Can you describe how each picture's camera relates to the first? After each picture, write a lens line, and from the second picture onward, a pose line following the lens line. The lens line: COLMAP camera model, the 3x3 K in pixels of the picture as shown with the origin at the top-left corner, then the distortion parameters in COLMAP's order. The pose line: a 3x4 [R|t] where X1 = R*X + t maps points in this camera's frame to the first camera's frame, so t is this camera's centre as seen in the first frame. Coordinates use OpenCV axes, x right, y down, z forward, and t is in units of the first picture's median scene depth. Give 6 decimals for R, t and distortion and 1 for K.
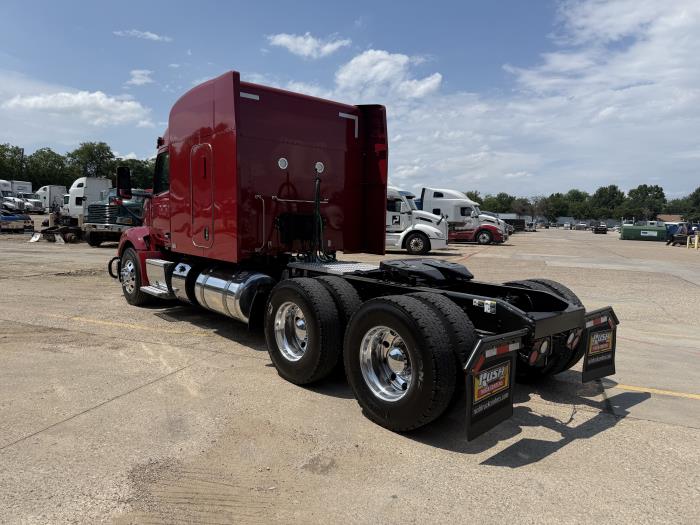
lens RADIAL K [[496.0, 0, 353.5], [0, 496.0, 261.2], [0, 0, 1]] dist [0.030594, -0.049972]
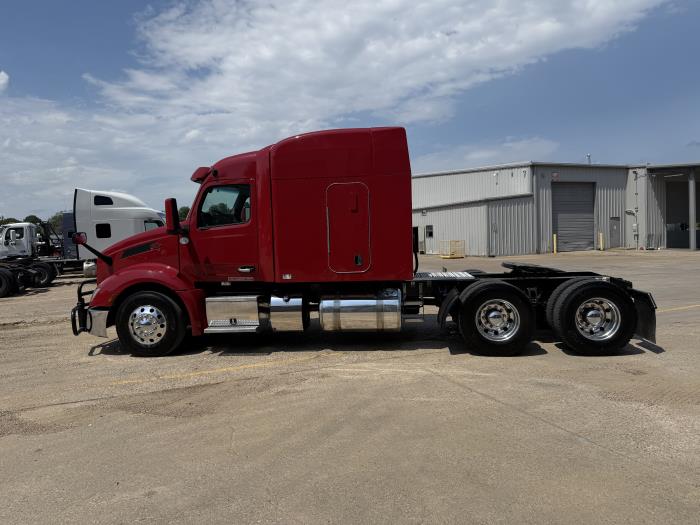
lens RADIAL K [[496.0, 0, 353.5], [0, 496.0, 261.2], [0, 0, 1]] dist [0.030594, -0.049972]
pose [[0.723798, -0.086161, 0.684611, -0.941268], [0.108979, 0.993995, 0.009881, -0.056975], [-0.681352, 0.067457, 0.728841, 0.164049]]
